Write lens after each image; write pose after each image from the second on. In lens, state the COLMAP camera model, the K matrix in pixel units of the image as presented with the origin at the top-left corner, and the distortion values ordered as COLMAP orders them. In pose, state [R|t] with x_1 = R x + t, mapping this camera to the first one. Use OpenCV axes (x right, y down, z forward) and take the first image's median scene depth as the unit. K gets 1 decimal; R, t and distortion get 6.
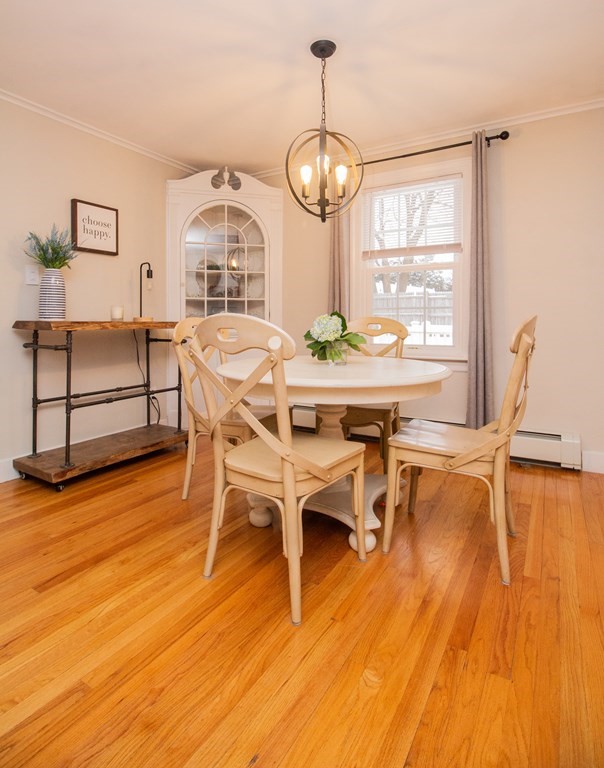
lens RADIAL K [[425.9, 0, 292.9], [0, 425.9, 317.9], [0, 0, 1]] dist [-0.005780, -0.000409]
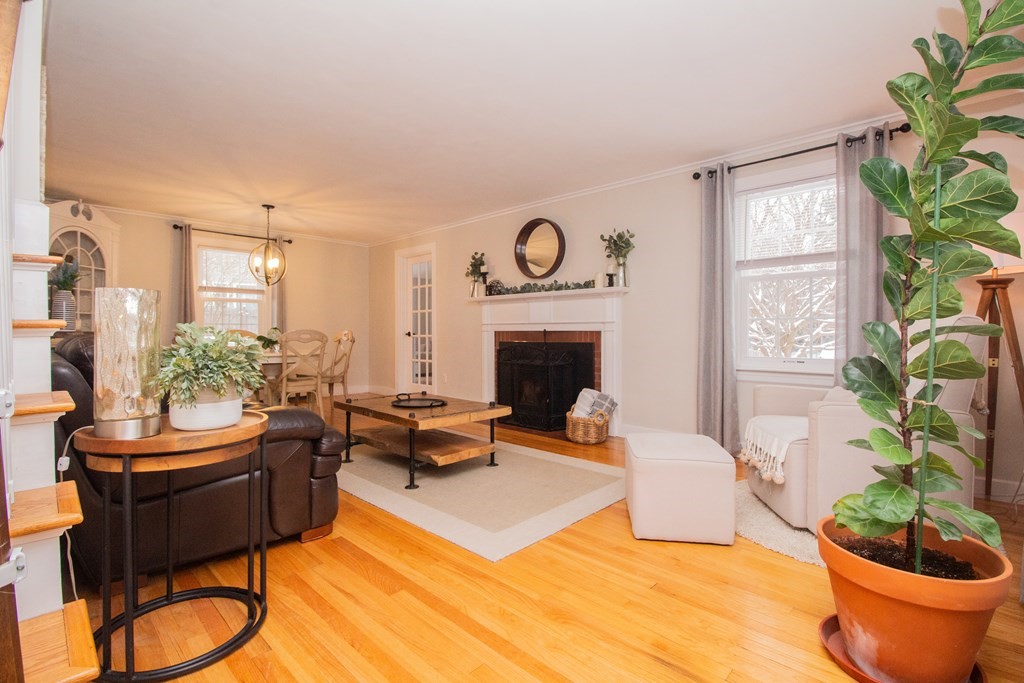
lens RADIAL K [[482.1, 0, 509.7], [0, 482.1, 333.5], [0, 0, 1]] dist [-0.012819, -0.005727]
pose [[0.229029, -0.005016, 0.973407, -1.435206], [0.000697, 0.999987, 0.004989, 0.005463], [-0.973419, -0.000464, 0.229030, -0.538298]]
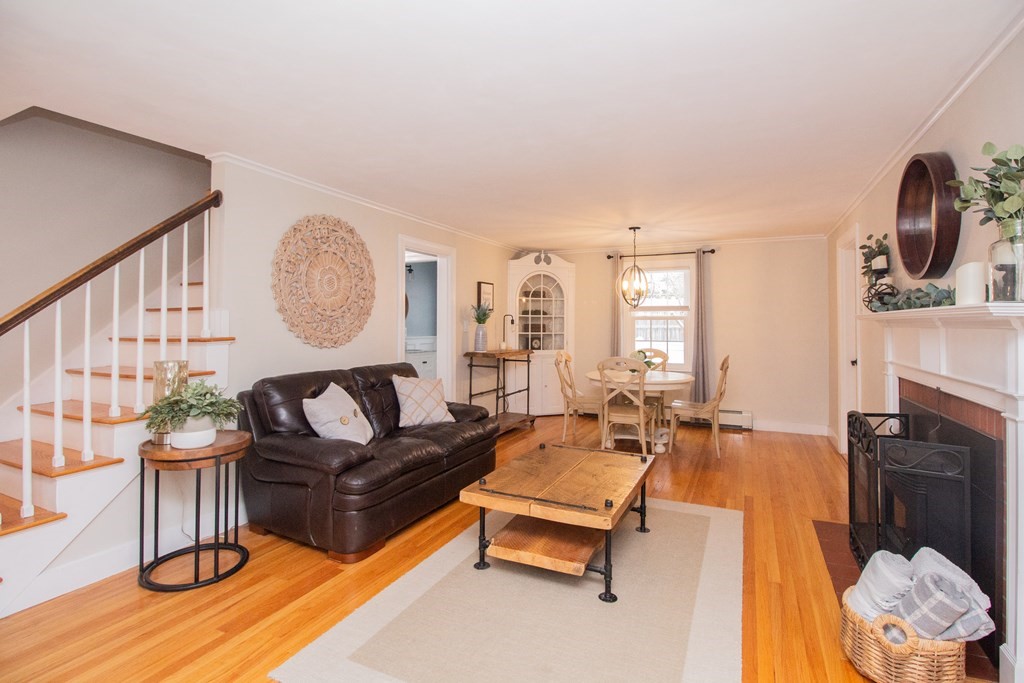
lens RADIAL K [[482.1, 0, 508.7], [0, 482.1, 315.0], [0, 0, 1]] dist [-0.012819, -0.005727]
pose [[0.995911, 0.002191, 0.090314, -0.556585], [-0.000552, 0.999835, -0.018170, -0.100977], [-0.090339, 0.018046, 0.995748, -0.970929]]
